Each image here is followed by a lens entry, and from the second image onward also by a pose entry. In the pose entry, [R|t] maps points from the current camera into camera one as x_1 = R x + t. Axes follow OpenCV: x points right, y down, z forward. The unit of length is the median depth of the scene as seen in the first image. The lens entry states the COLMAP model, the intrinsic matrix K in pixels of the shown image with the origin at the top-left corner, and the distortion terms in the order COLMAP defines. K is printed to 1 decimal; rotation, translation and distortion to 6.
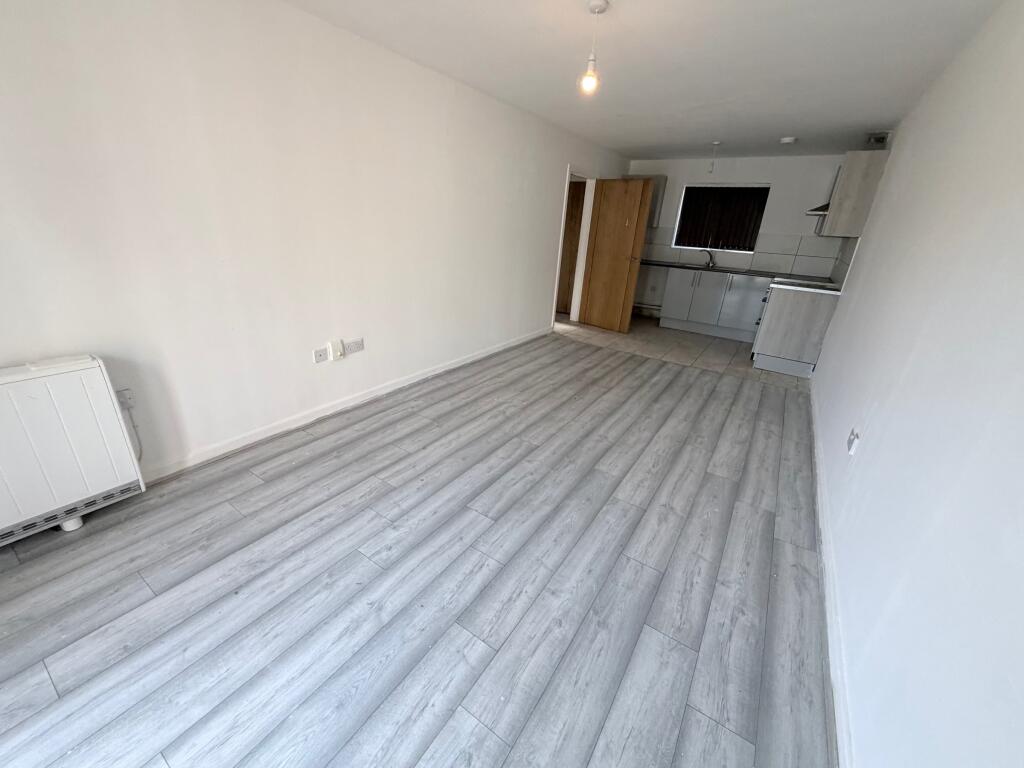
lens RADIAL K [[406.4, 0, 508.7], [0, 406.4, 380.6], [0, 0, 1]] dist [-0.001895, 0.000068]
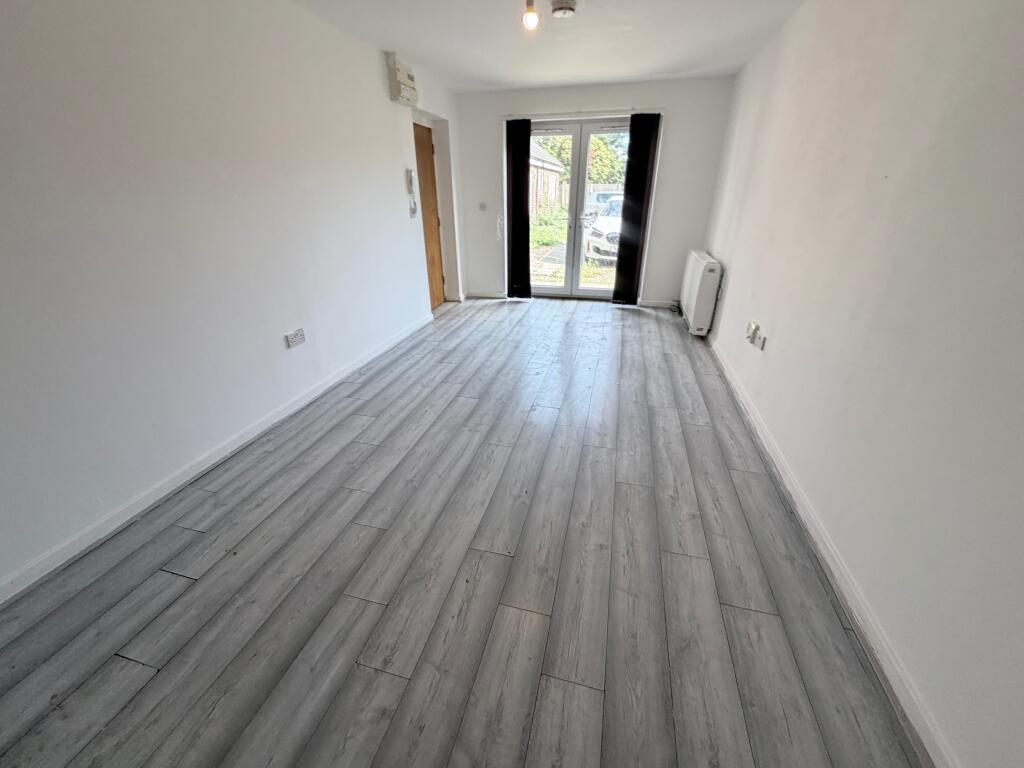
lens RADIAL K [[406.4, 0, 507.1], [0, 406.4, 384.2], [0, 0, 1]] dist [-0.001895, 0.000068]
pose [[-0.945057, 0.094373, -0.312986, 0.530047], [-0.161698, 0.697148, 0.698455, -0.685790], [0.284113, 0.710689, -0.643585, 1.861196]]
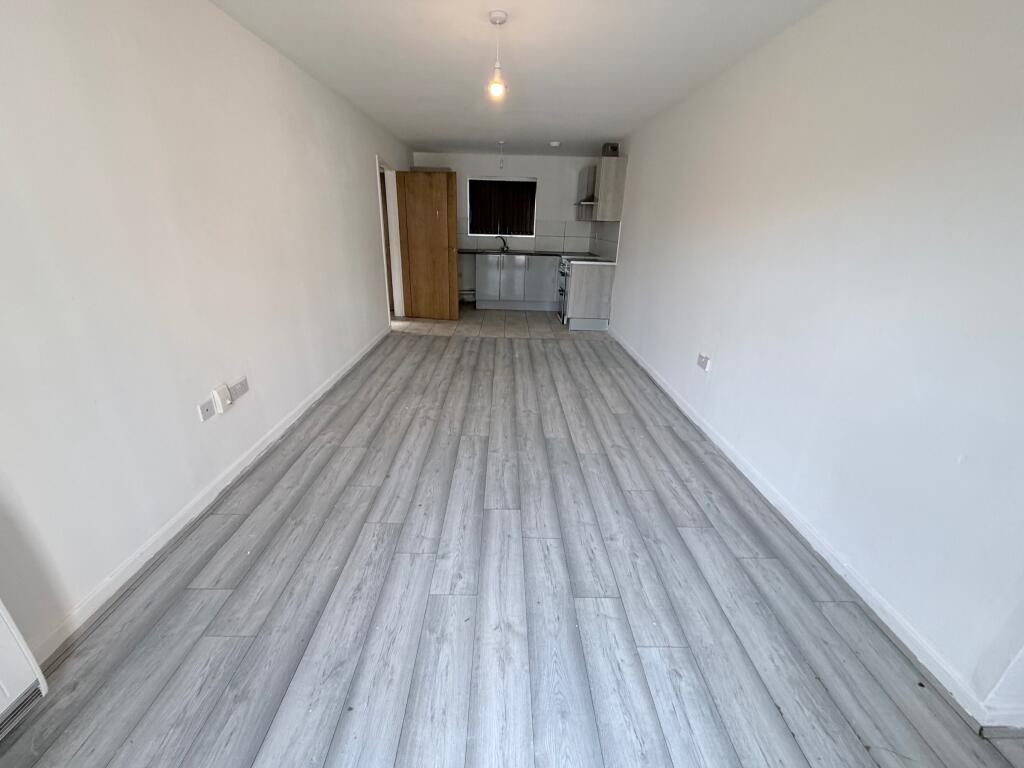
lens RADIAL K [[406.4, 0, 507.9], [0, 406.4, 381.9], [0, 0, 1]] dist [-0.001895, 0.000068]
pose [[0.824615, -0.239816, 0.512347, -0.443774], [0.225601, 0.969968, 0.090916, -0.066014], [-0.518763, 0.040615, 0.853953, 0.090488]]
